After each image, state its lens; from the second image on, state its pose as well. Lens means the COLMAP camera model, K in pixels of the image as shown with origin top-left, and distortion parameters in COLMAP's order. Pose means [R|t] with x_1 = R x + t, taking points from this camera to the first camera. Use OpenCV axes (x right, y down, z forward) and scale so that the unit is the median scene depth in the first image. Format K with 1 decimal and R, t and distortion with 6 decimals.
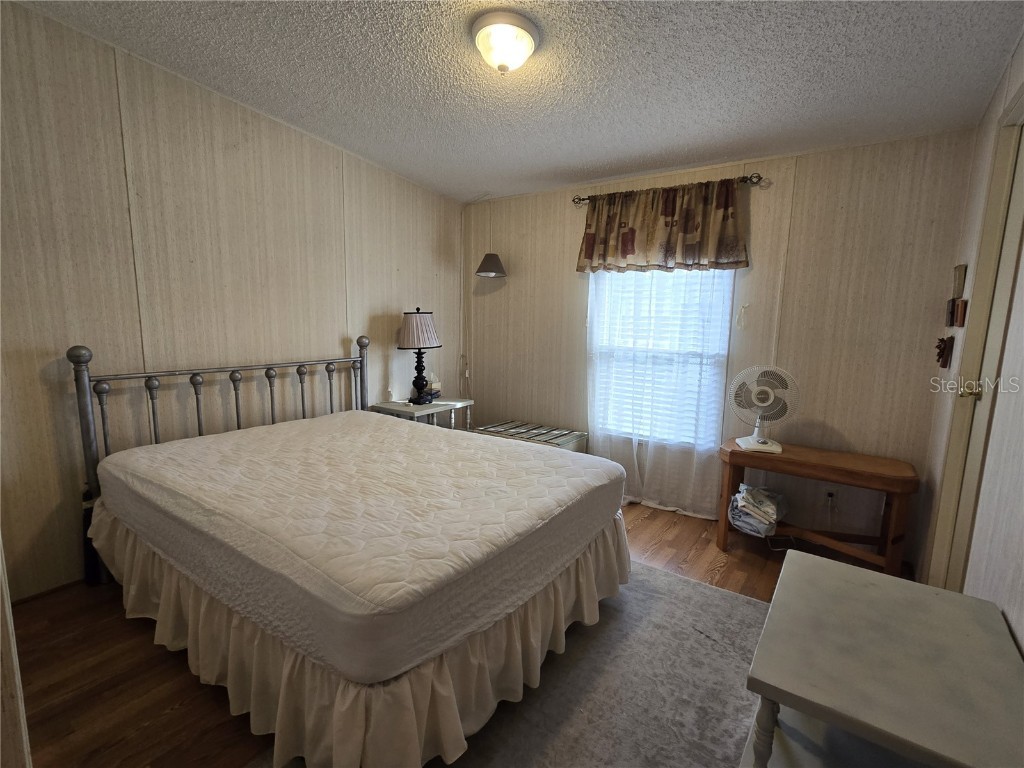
lens RADIAL K [[488.9, 0, 505.6], [0, 488.9, 387.0], [0, 0, 1]] dist [-0.004720, 0.005071]
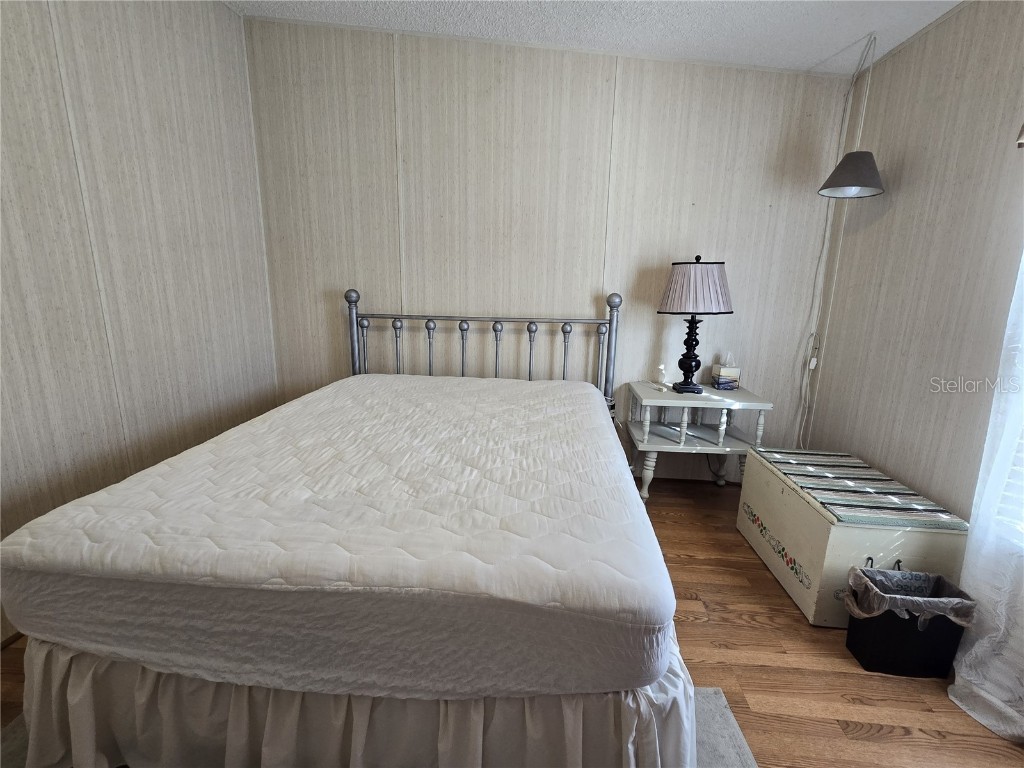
lens RADIAL K [[488.9, 0, 510.9], [0, 488.9, 387.1], [0, 0, 1]] dist [-0.004720, 0.005071]
pose [[0.521347, 0.178898, -0.834382, 0.317084], [-0.134065, 0.982807, 0.126953, -0.032099], [0.842748, 0.045675, 0.536368, 0.432376]]
